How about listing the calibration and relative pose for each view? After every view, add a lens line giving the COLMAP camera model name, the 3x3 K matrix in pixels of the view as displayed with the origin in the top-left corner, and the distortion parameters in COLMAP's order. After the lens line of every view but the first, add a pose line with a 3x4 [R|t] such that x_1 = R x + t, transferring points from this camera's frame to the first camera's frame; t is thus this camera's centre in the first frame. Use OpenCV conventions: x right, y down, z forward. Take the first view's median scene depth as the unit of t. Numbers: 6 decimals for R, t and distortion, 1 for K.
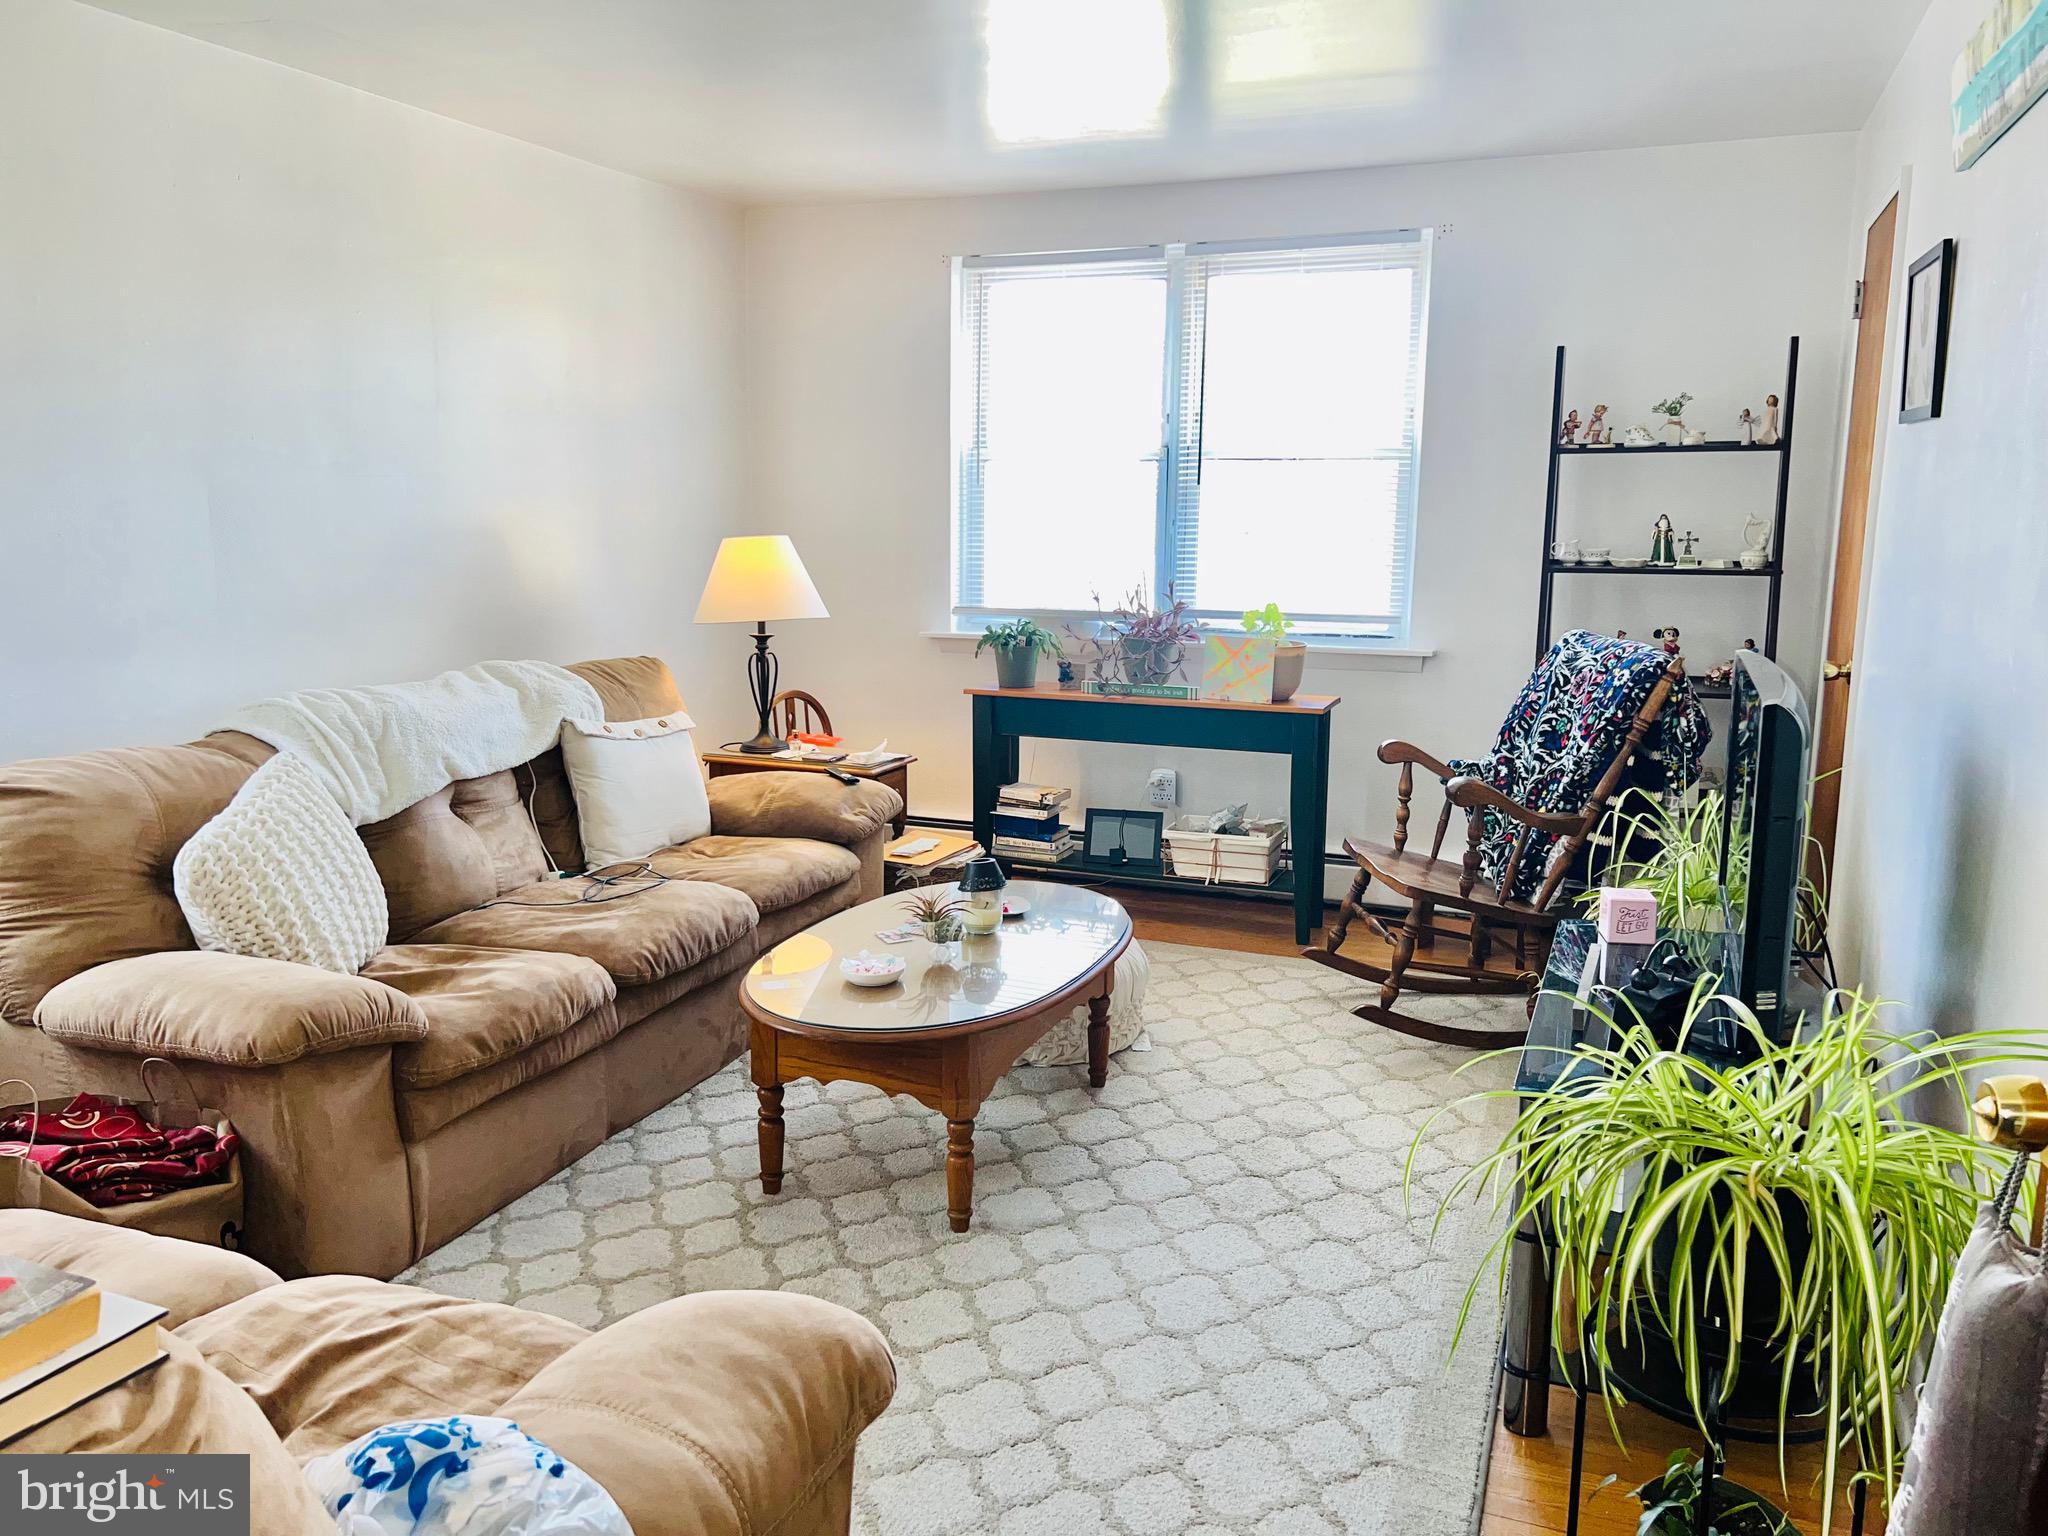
lens RADIAL K [[1549.4, 0, 1019.6], [0, 1549.4, 766.3], [0, 0, 1]] dist [0.059277, -0.065849]
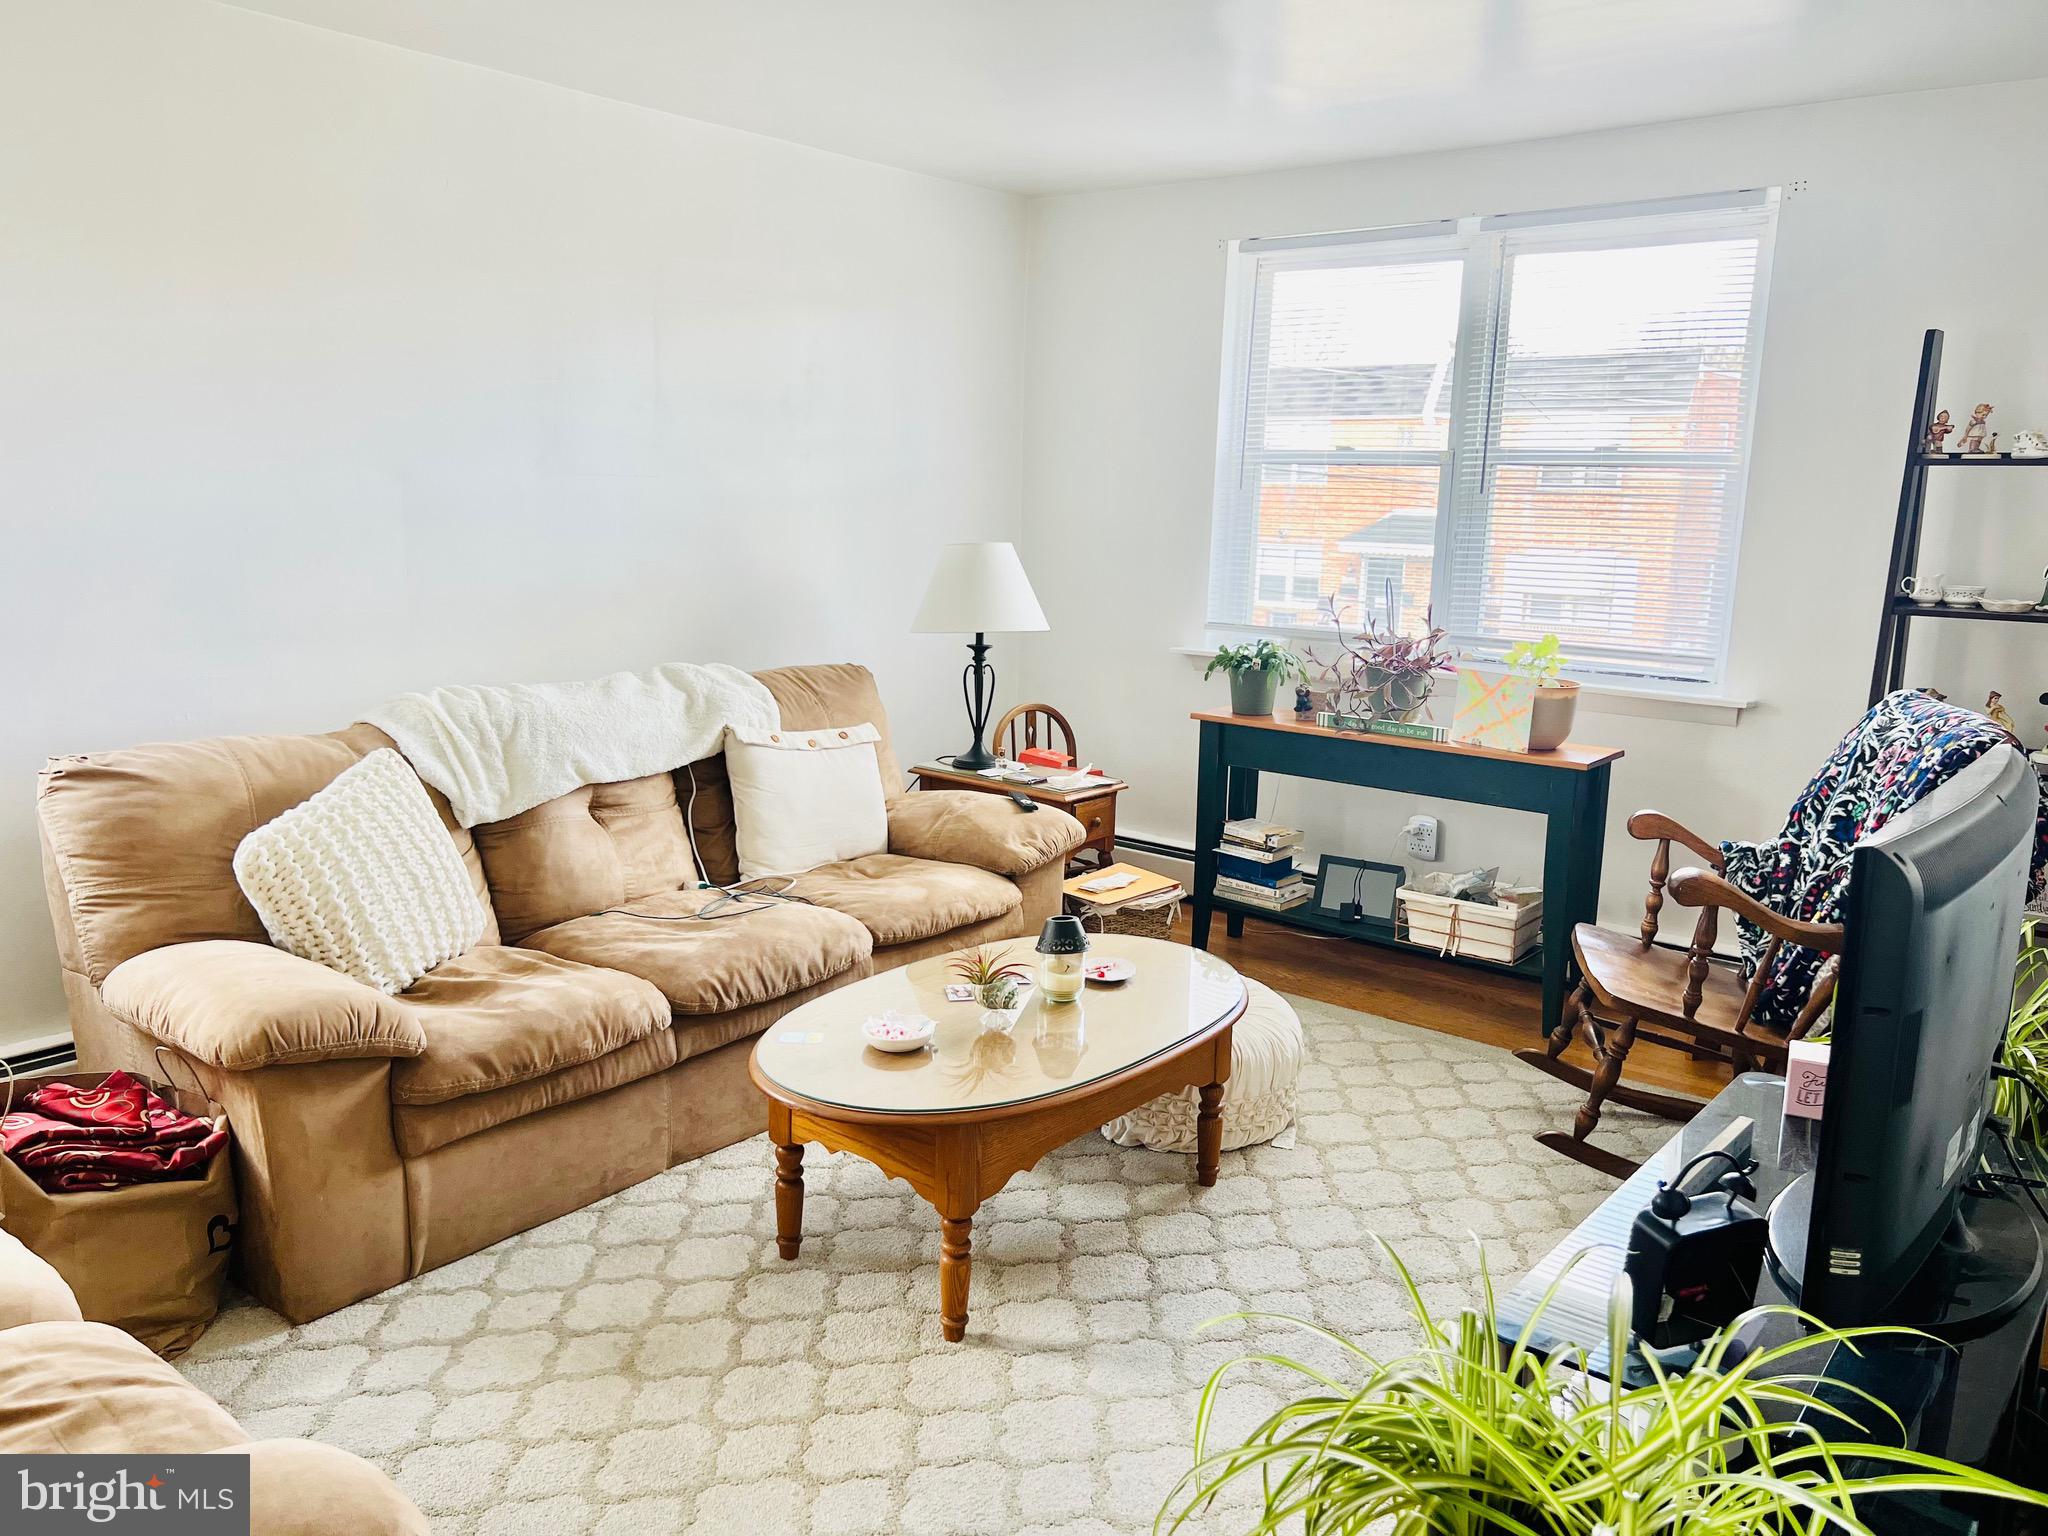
lens RADIAL K [[1549.4, 0, 1010.5], [0, 1549.4, 772.4], [0, 0, 1]] dist [0.059277, -0.065849]
pose [[0.953832, 0.069854, -0.292105, 0.180252], [-0.067498, 0.997554, 0.018148, -0.033537], [0.292658, 0.002406, 0.956214, 0.123678]]
